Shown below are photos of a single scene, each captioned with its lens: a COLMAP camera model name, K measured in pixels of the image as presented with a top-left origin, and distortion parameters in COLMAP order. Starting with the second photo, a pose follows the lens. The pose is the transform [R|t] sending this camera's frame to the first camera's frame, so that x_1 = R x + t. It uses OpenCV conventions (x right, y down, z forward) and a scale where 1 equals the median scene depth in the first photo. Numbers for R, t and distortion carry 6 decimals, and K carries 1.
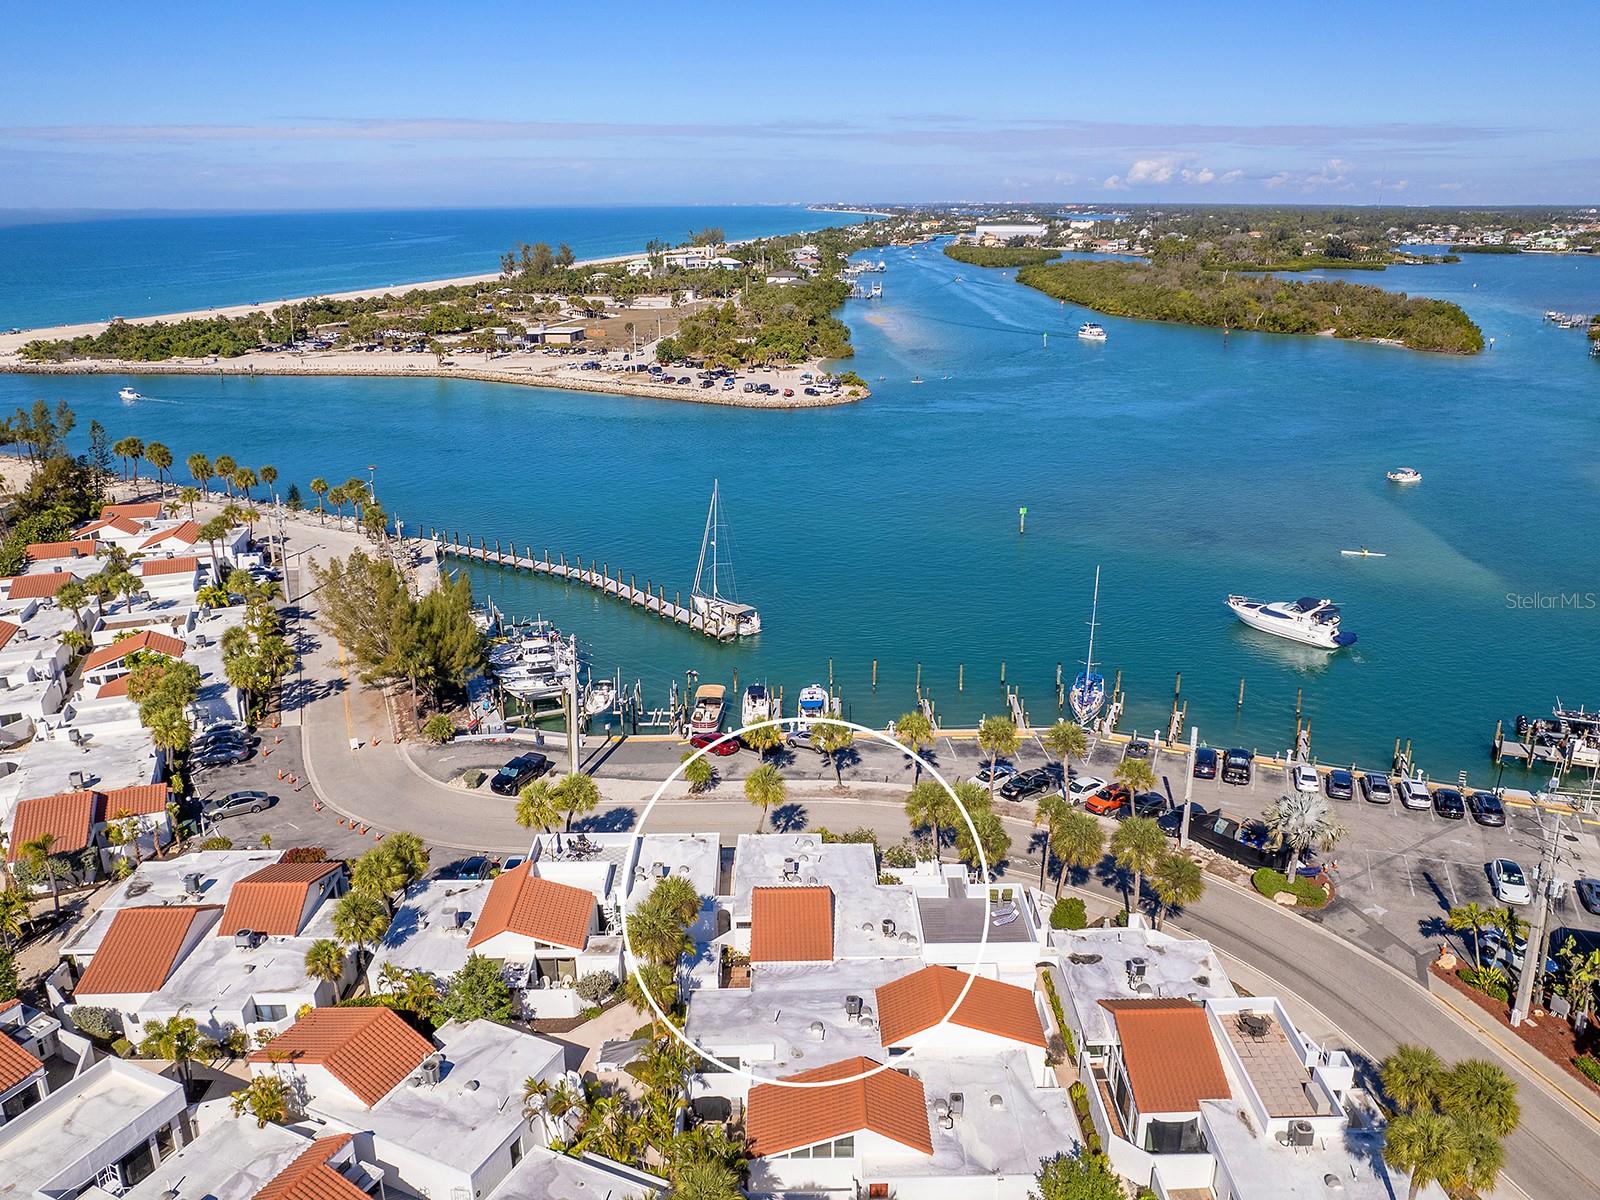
lens RADIAL K [[1209.5, 0, 798.0], [0, 1209.5, 603.9], [0, 0, 1]] dist [-0.042499, 0.010505]
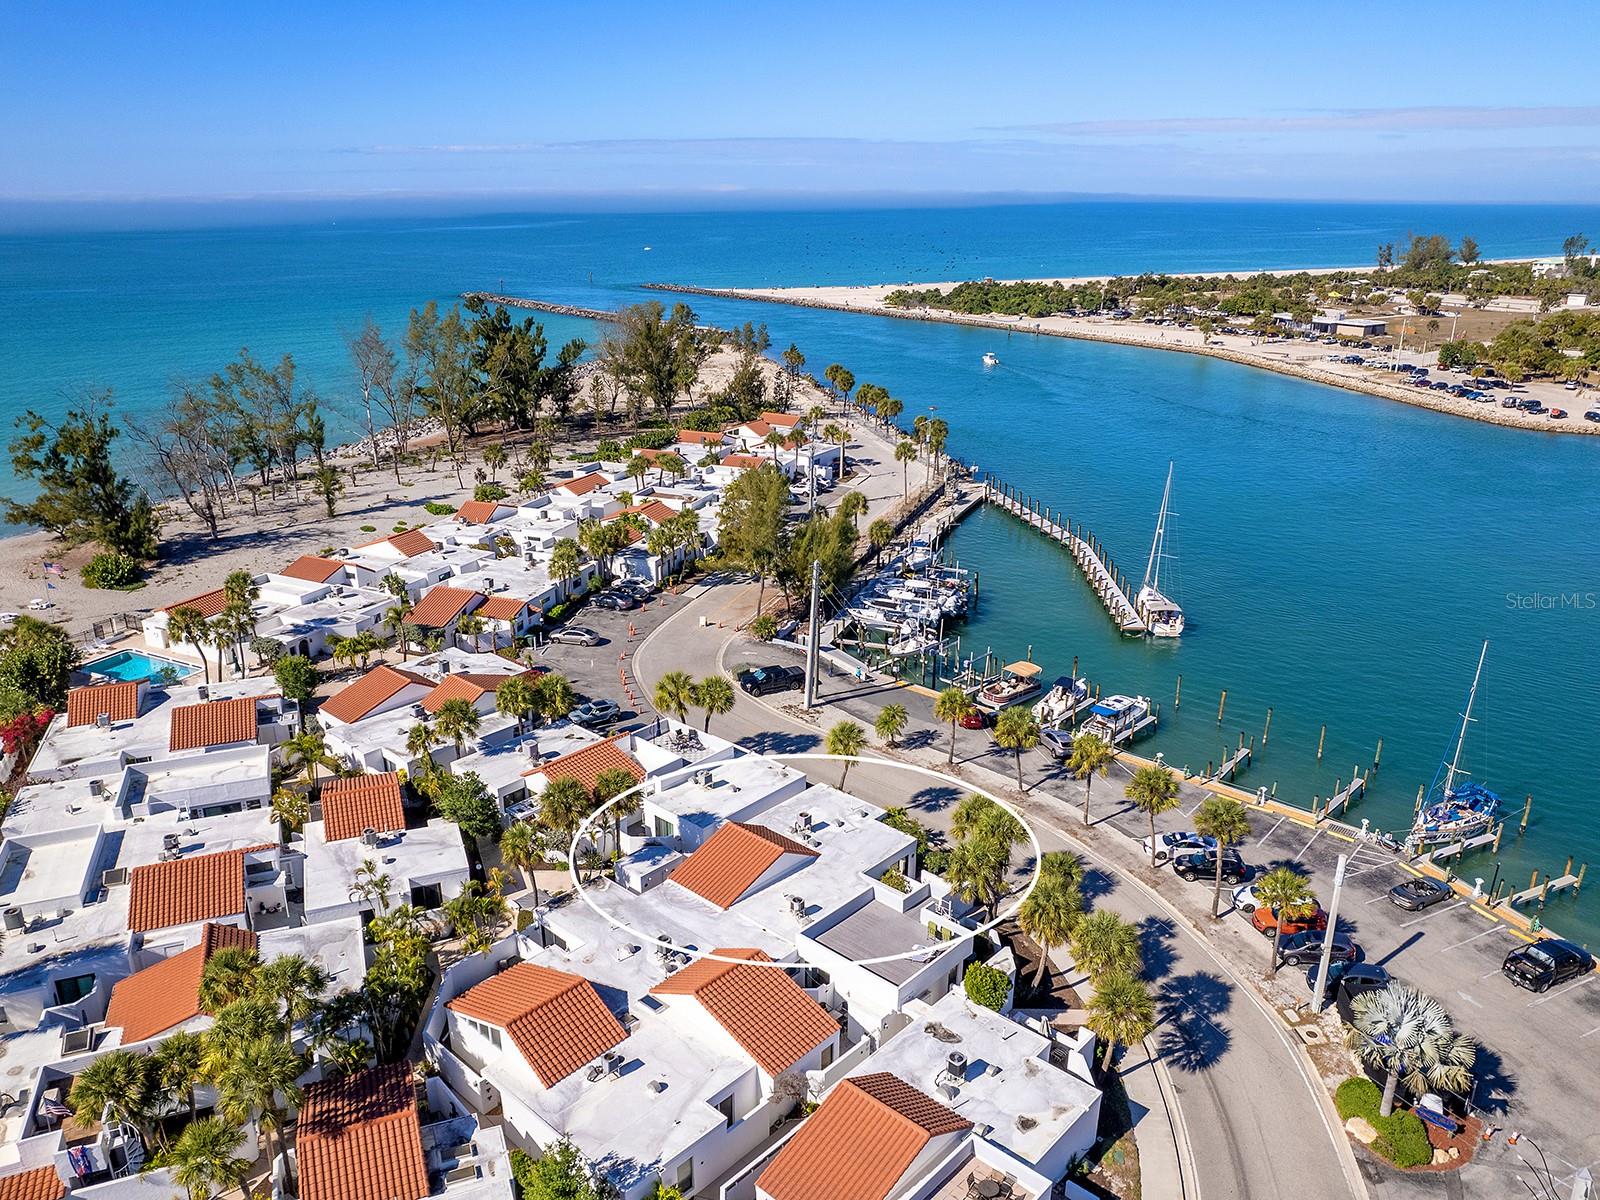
lens RADIAL K [[1180.5, 0, 784.1], [0, 1180.5, 604.3], [0, 0, 1]] dist [-0.067933, 0.049686]
pose [[0.727705, 0.235544, -0.644178, 0.273400], [-0.224886, 0.969204, 0.100344, -0.019203], [0.647975, 0.071846, 0.758265, 0.138773]]
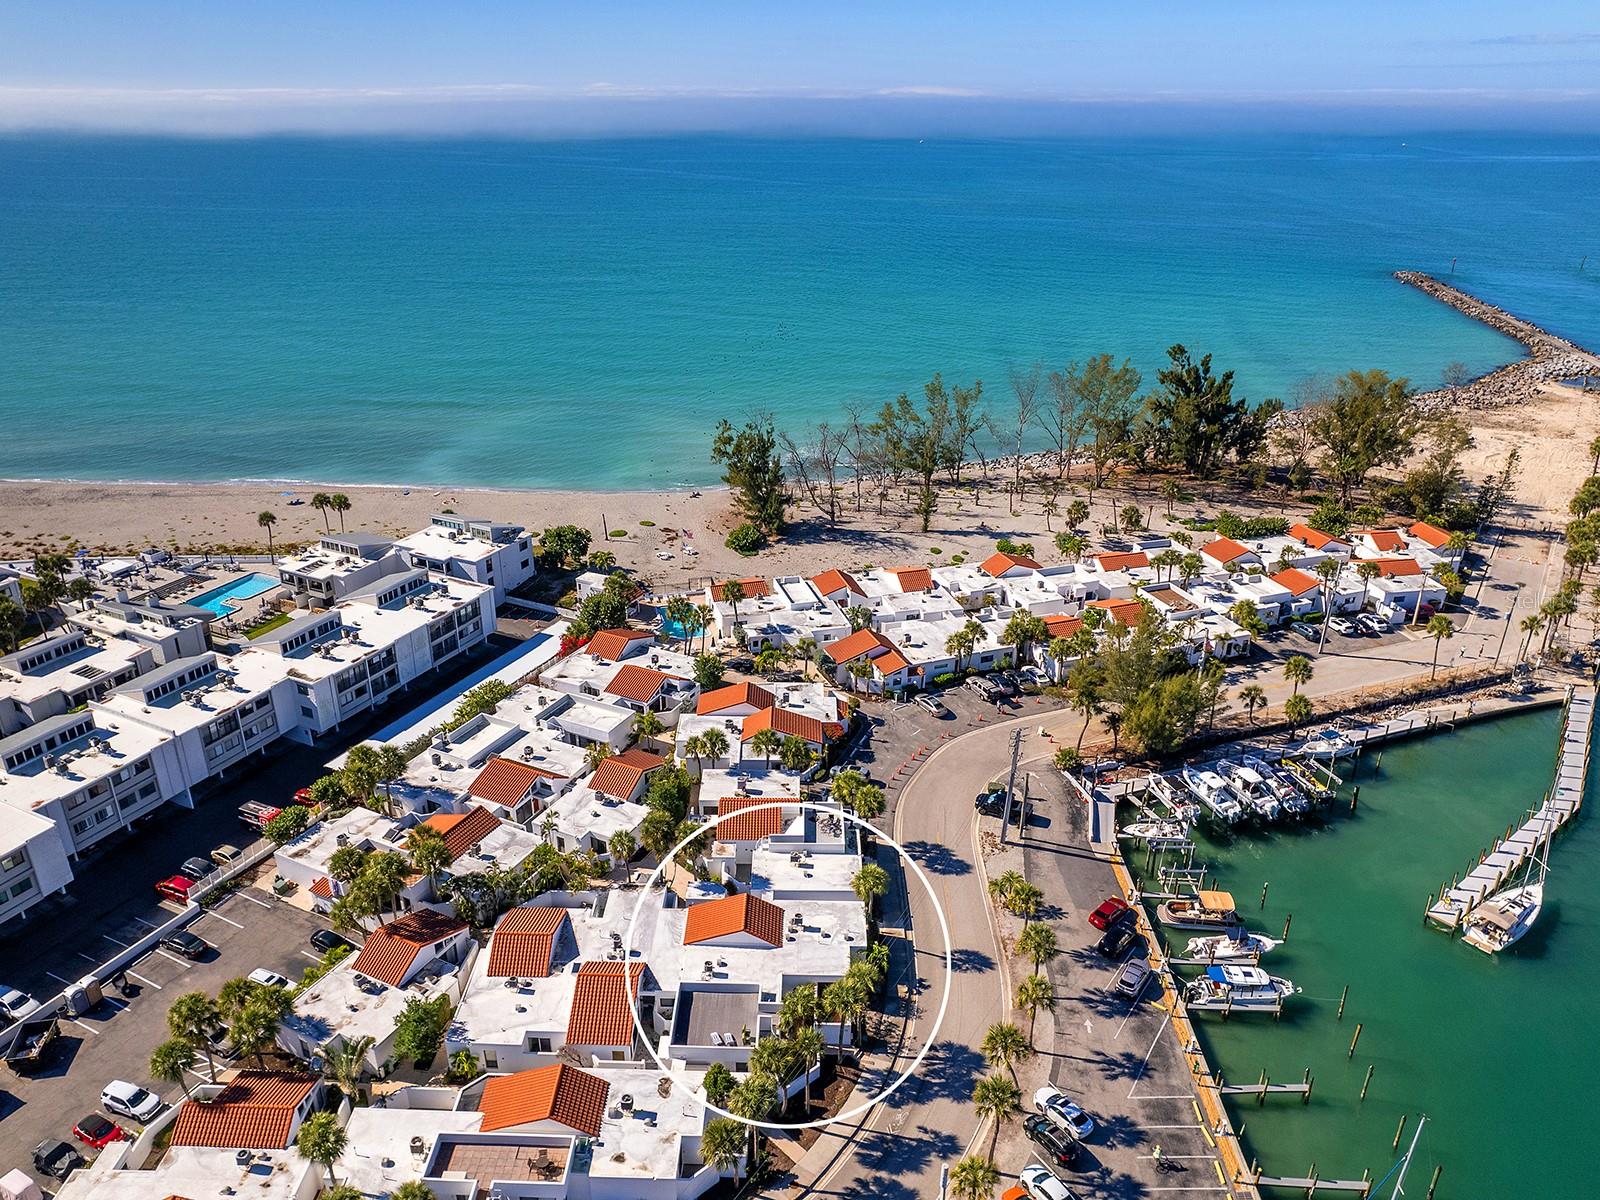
lens RADIAL K [[1180.5, 0, 784.1], [0, 1180.5, 604.3], [0, 0, 1]] dist [-0.067933, 0.049686]
pose [[-0.034225, 0.415698, -0.908858, 0.498515], [-0.318705, 0.857373, 0.404152, -0.287028], [0.947236, 0.303490, 0.103141, 0.384910]]
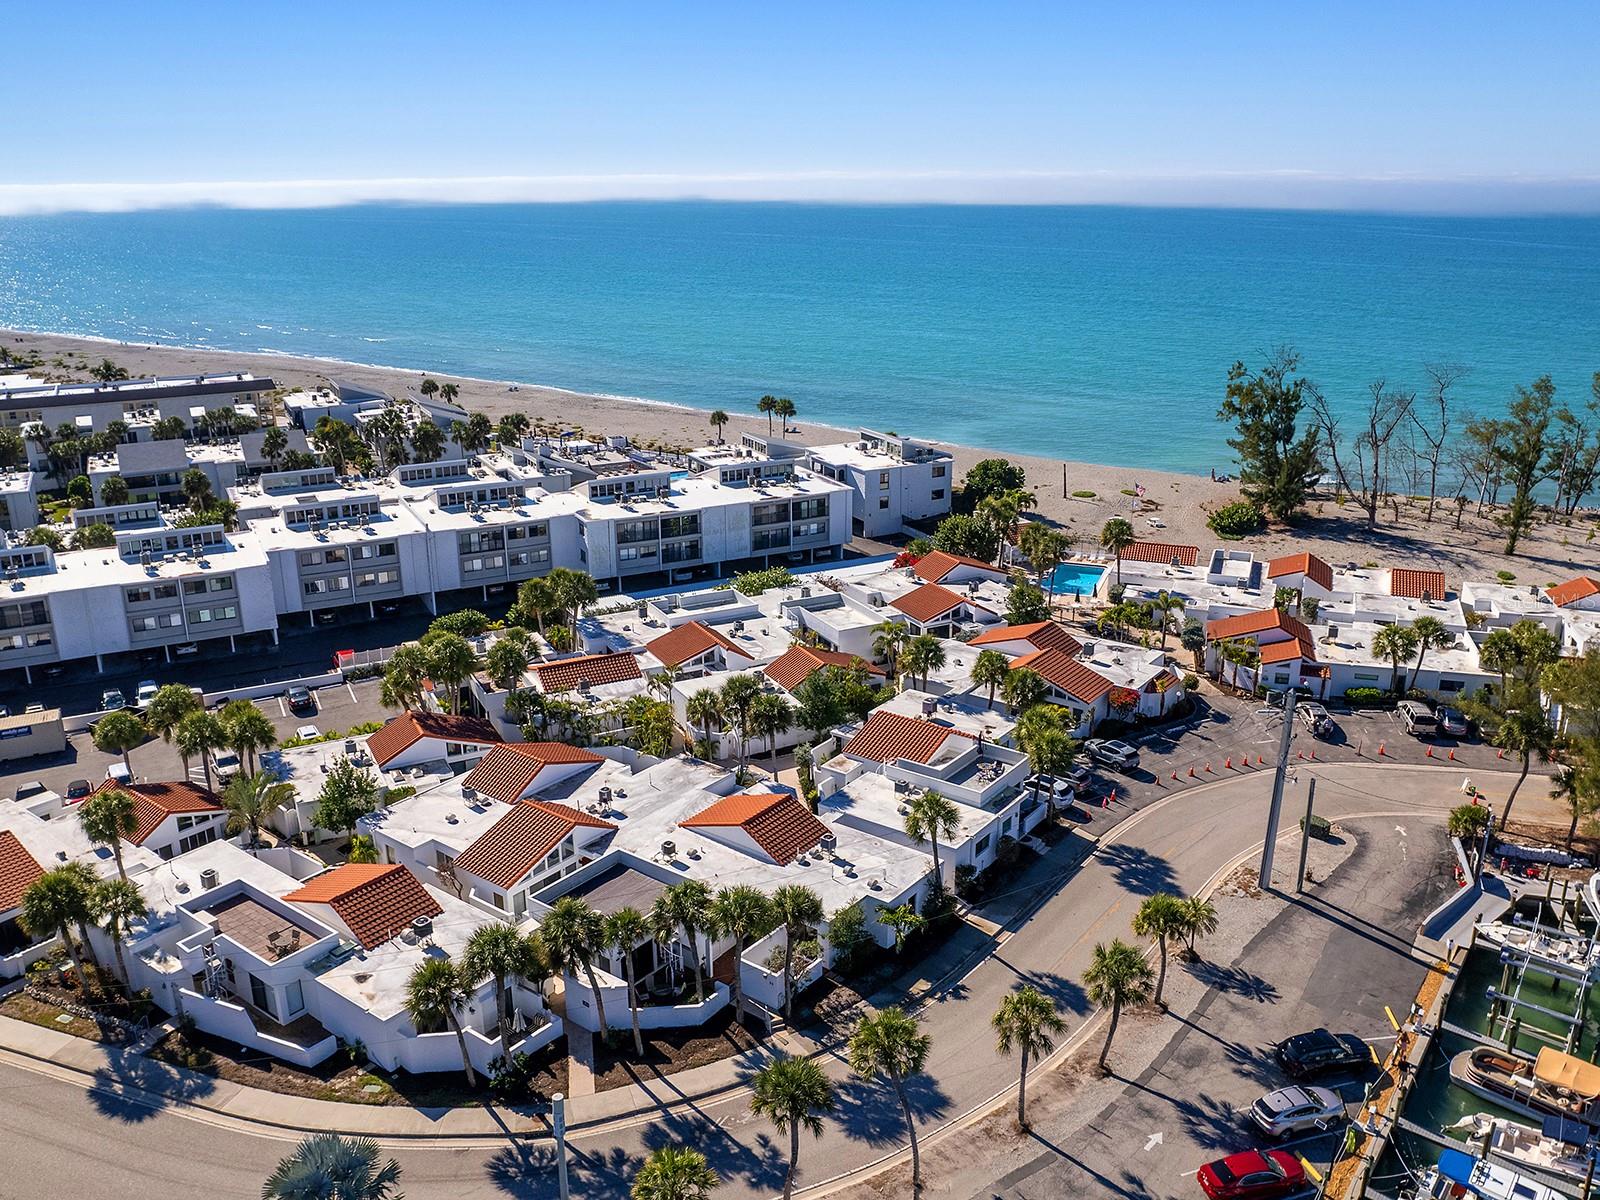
lens RADIAL K [[1324.6, 0, 805.2], [0, 1324.6, 597.6], [0, 0, 1]] dist [-0.047031, 0.002327]
pose [[-0.609845, 0.253506, -0.750882, 0.346037], [-0.243010, 0.842005, 0.481636, -0.200023], [0.754344, 0.476195, -0.451888, 0.679656]]
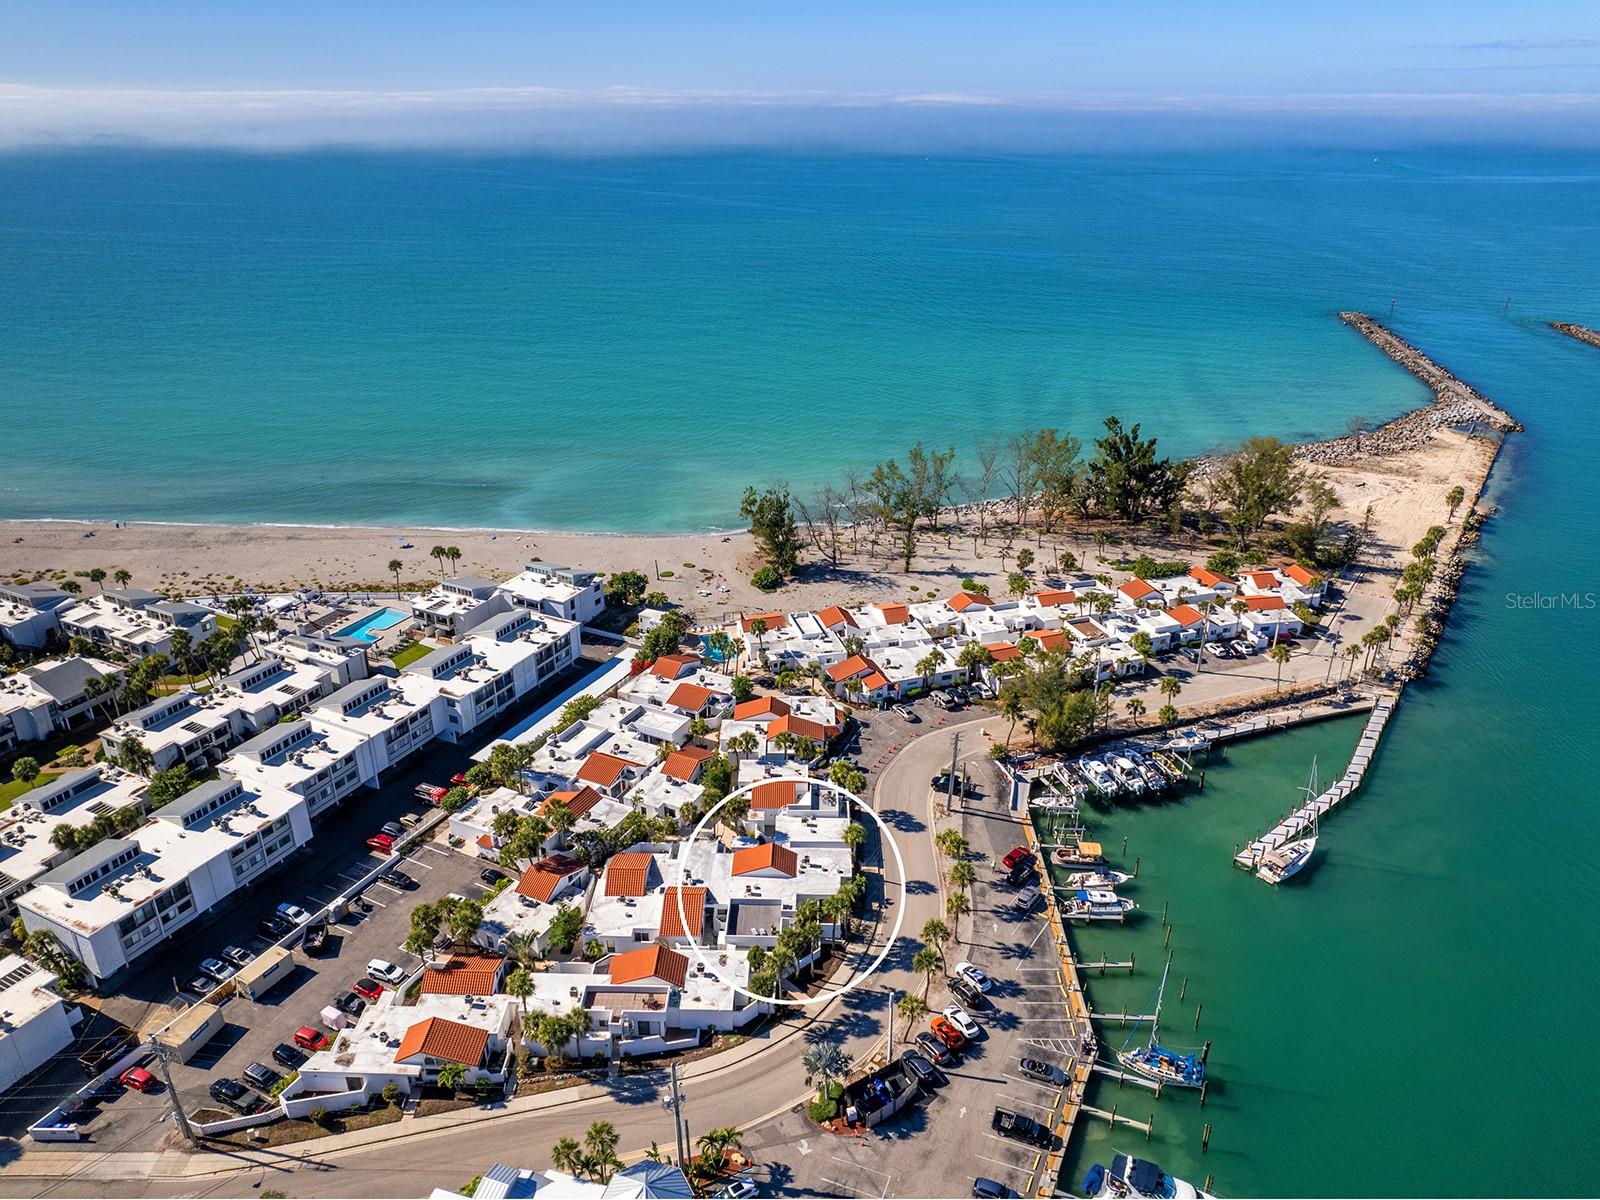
lens RADIAL K [[1157.0, 0, 798.7], [0, 1157.0, 595.0], [0, 0, 1]] dist [-0.049447, 0.001295]
pose [[-0.031454, 0.417928, -0.907935, 0.758162], [-0.318197, 0.856936, 0.405476, -0.452721], [0.947503, 0.301657, 0.106030, 0.337812]]
